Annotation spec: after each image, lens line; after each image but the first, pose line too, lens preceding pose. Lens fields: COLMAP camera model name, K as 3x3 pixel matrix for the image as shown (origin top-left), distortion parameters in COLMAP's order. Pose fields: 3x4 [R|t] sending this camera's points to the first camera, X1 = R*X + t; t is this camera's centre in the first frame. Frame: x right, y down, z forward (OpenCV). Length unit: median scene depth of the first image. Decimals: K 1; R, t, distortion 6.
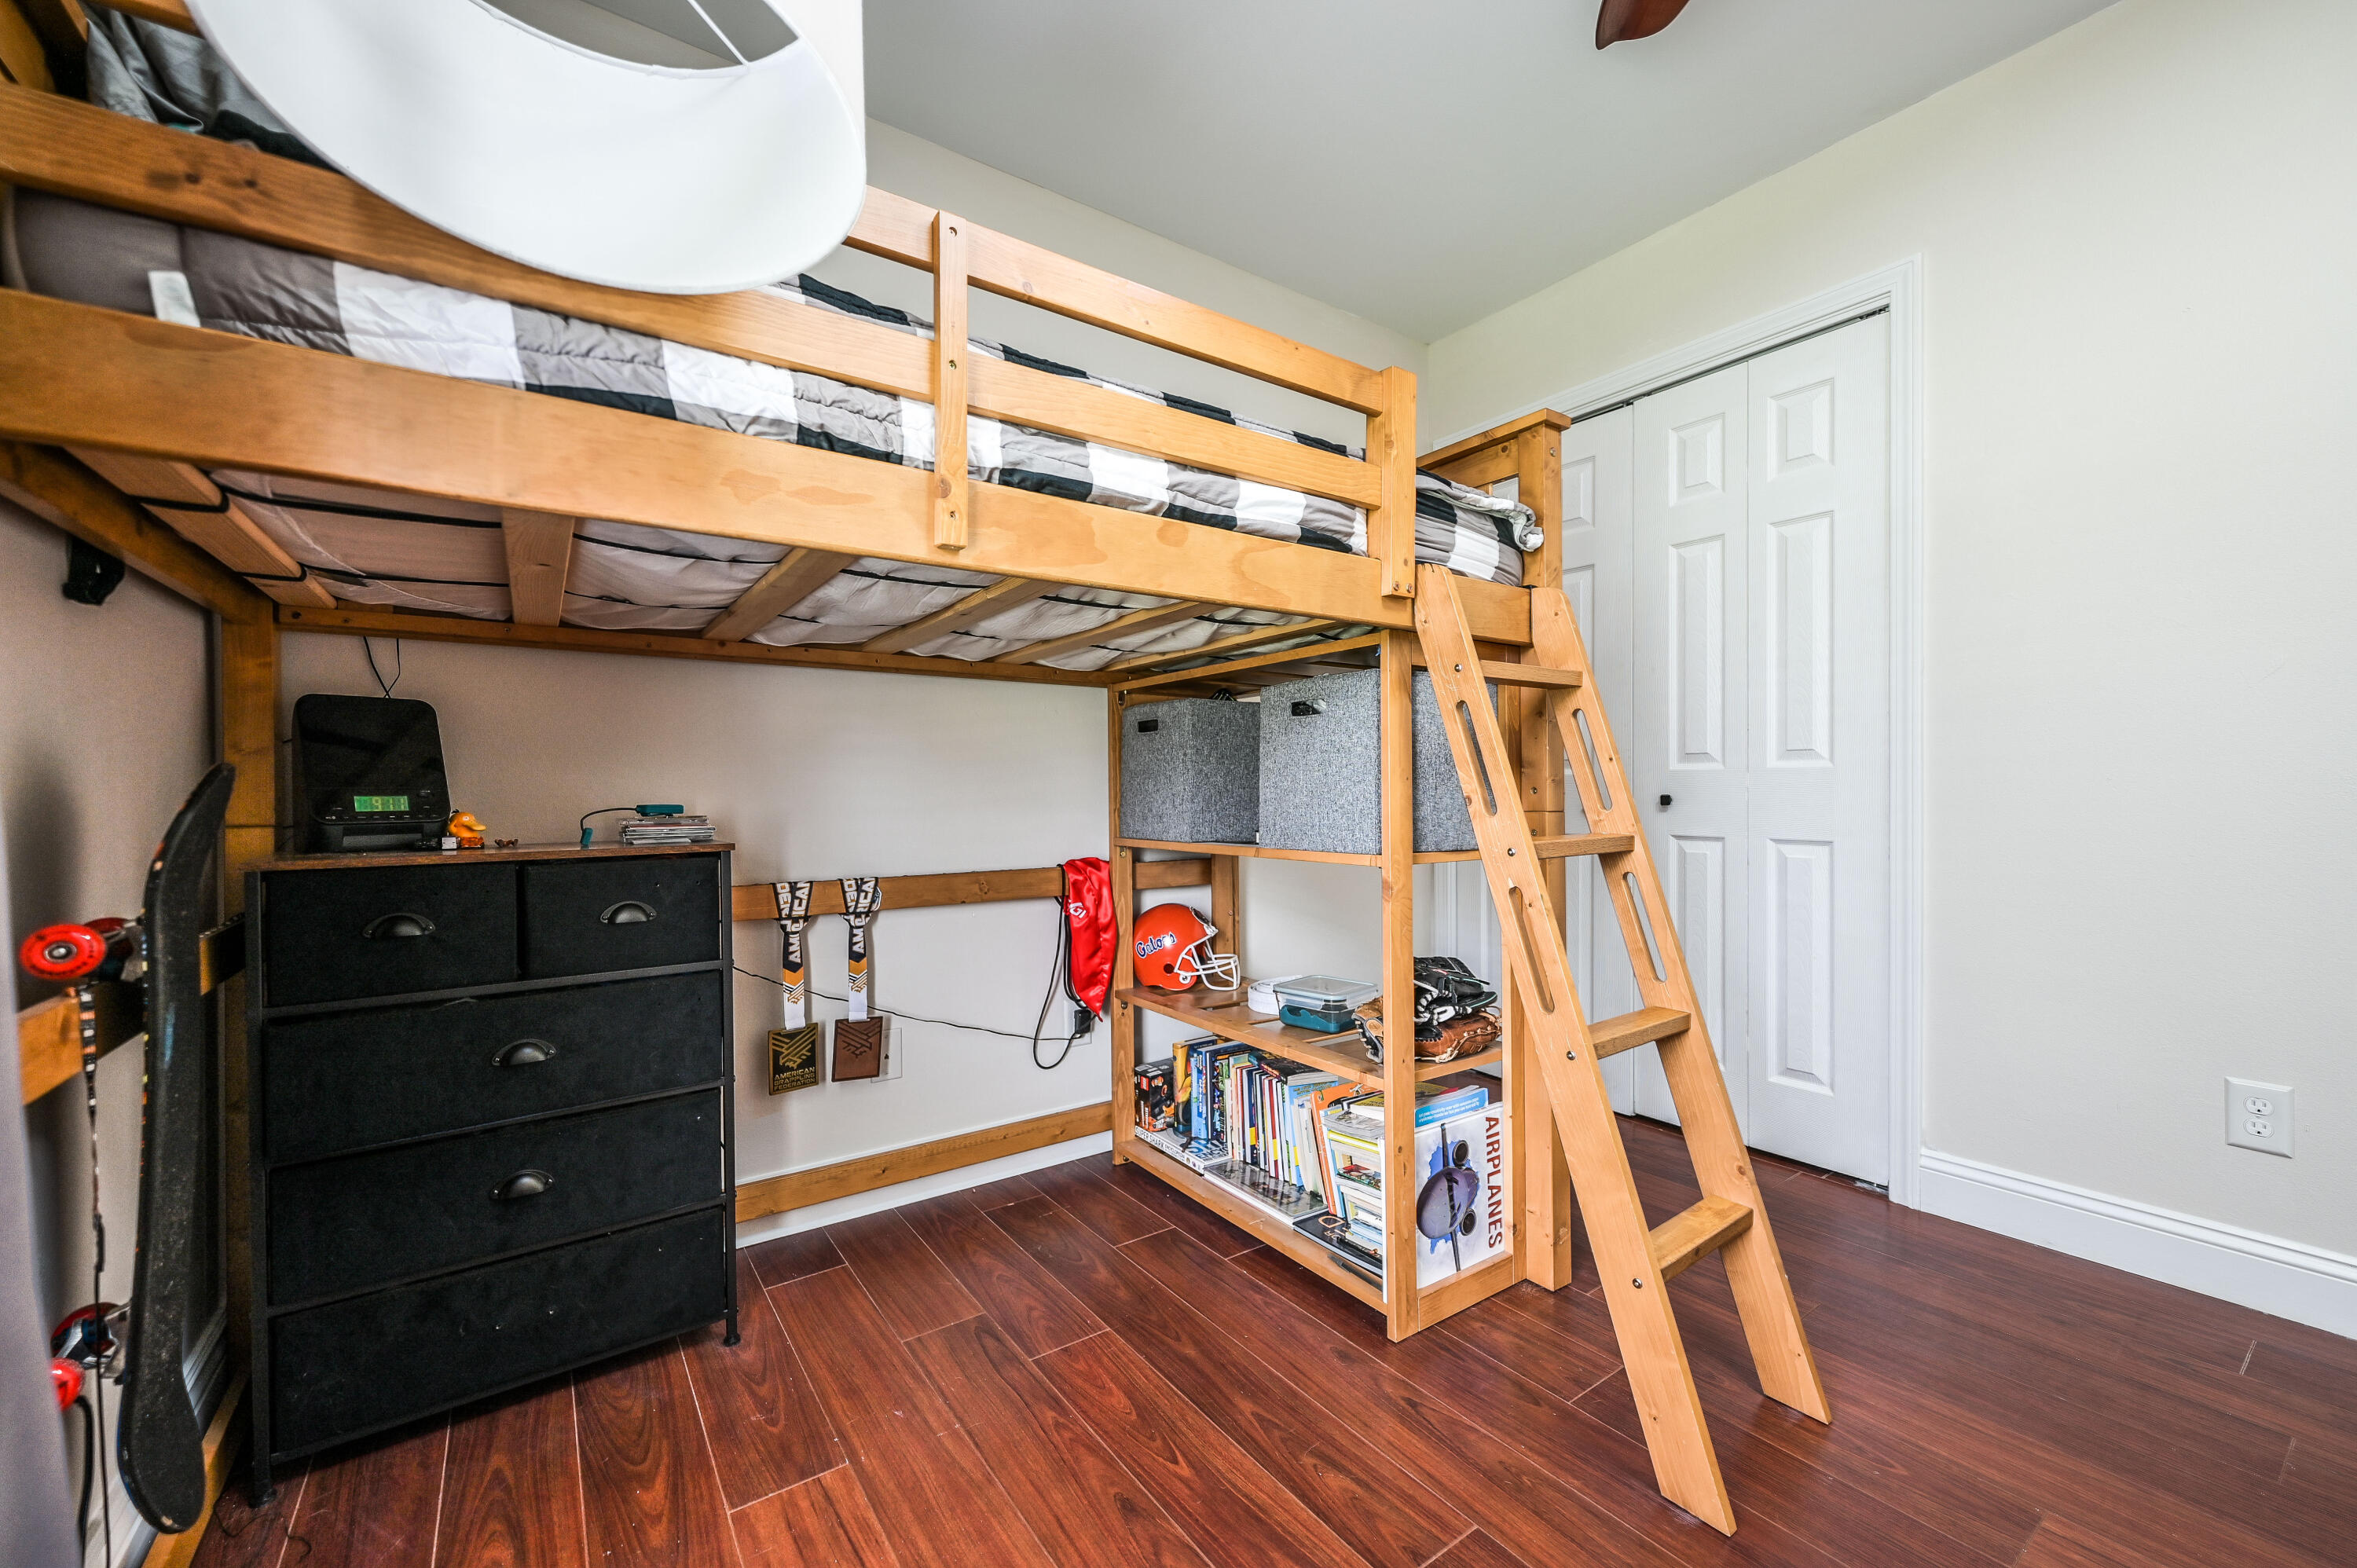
lens RADIAL K [[932.6, 0, 1186.6], [0, 932.6, 797.4], [0, 0, 1]] dist [-0.001189, -0.000358]
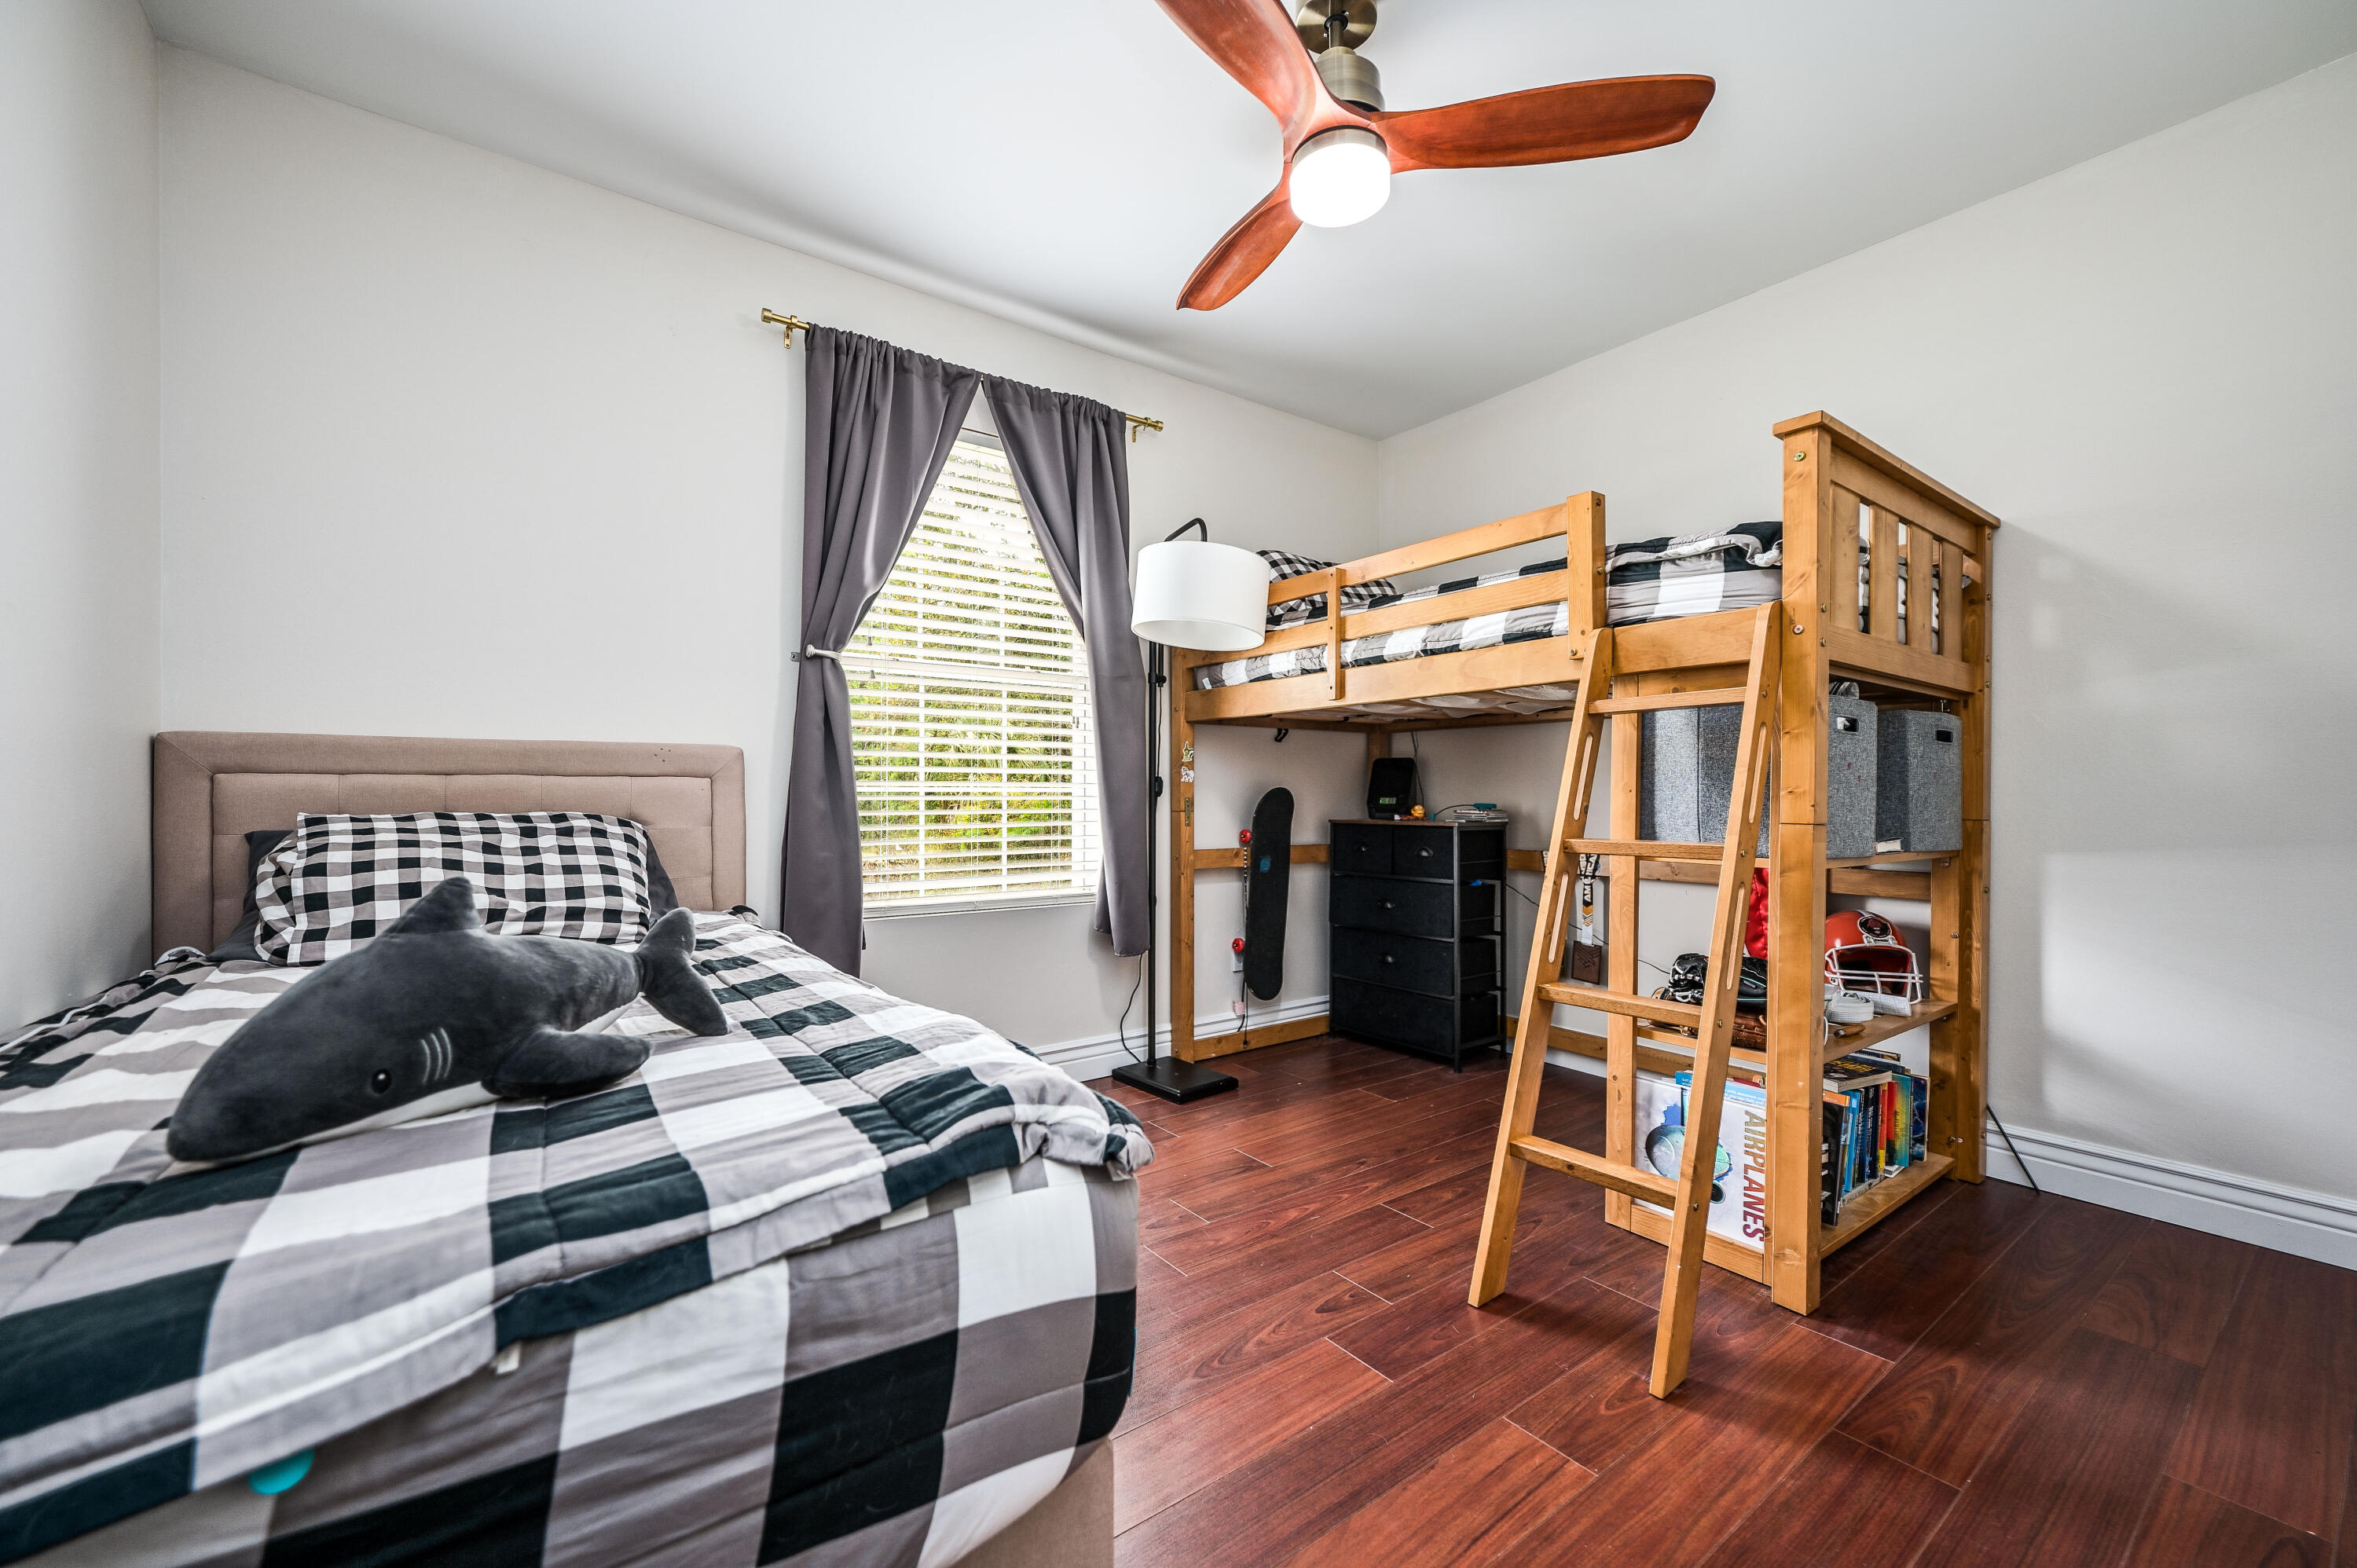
lens RADIAL K [[932.6, 0, 1186.6], [0, 932.6, 797.4], [0, 0, 1]] dist [-0.001189, -0.000358]
pose [[0.021057, 0.008578, -0.999741, 1.780034], [-0.009648, 0.999918, 0.008377, -0.019593], [0.999732, 0.009469, 0.021138, 0.442679]]
